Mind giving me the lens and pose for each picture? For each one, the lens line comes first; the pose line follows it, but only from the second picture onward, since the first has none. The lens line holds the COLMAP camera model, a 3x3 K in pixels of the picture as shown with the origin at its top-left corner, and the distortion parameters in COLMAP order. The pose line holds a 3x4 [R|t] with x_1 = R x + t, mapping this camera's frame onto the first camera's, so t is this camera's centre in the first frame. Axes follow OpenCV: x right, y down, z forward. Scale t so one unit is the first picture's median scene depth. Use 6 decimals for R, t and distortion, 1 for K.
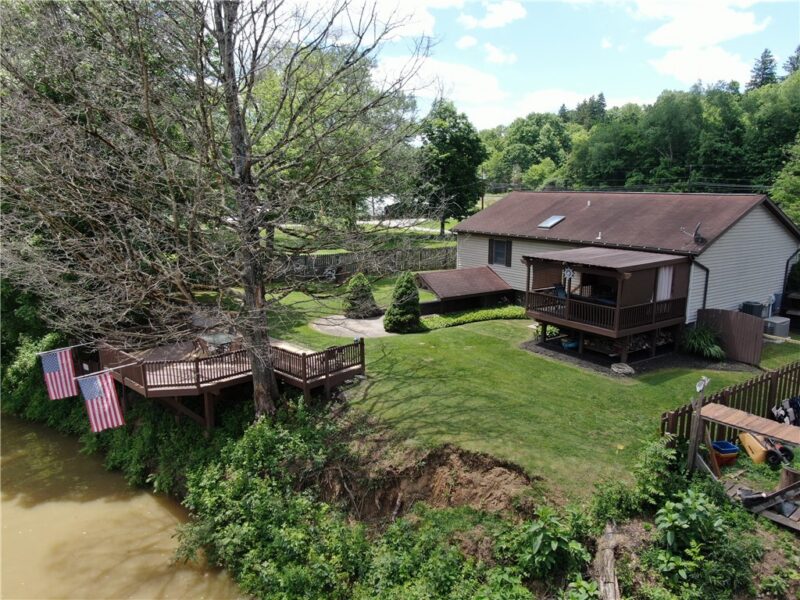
lens RADIAL K [[574.6, 0, 400.0], [0, 574.6, 300.0], [0, 0, 1]] dist [-0.022281, 0.008398]
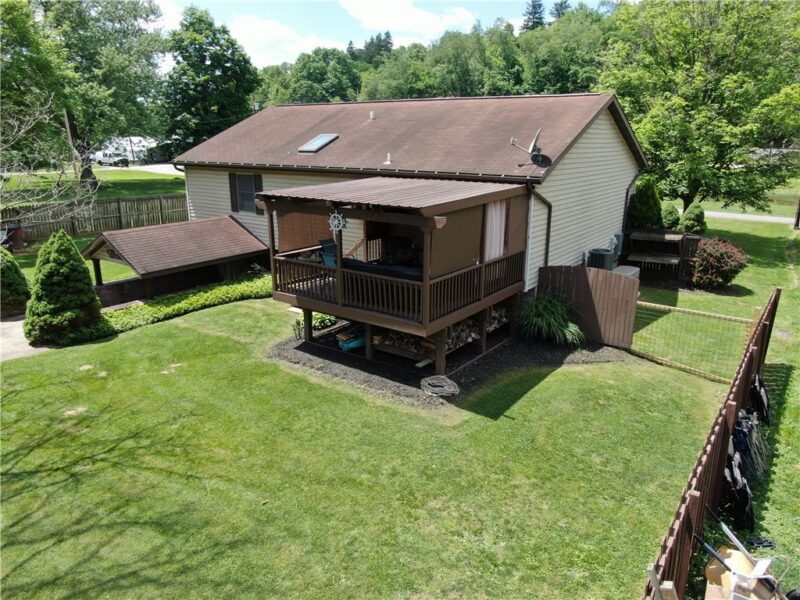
lens RADIAL K [[574.6, 0, 400.0], [0, 574.6, 300.0], [0, 0, 1]] dist [-0.022281, 0.008398]
pose [[0.941977, -0.093176, 0.322488, 0.136723], [0.064421, 0.993026, 0.098743, -0.018733], [-0.329439, -0.072238, 0.941409, 0.375168]]
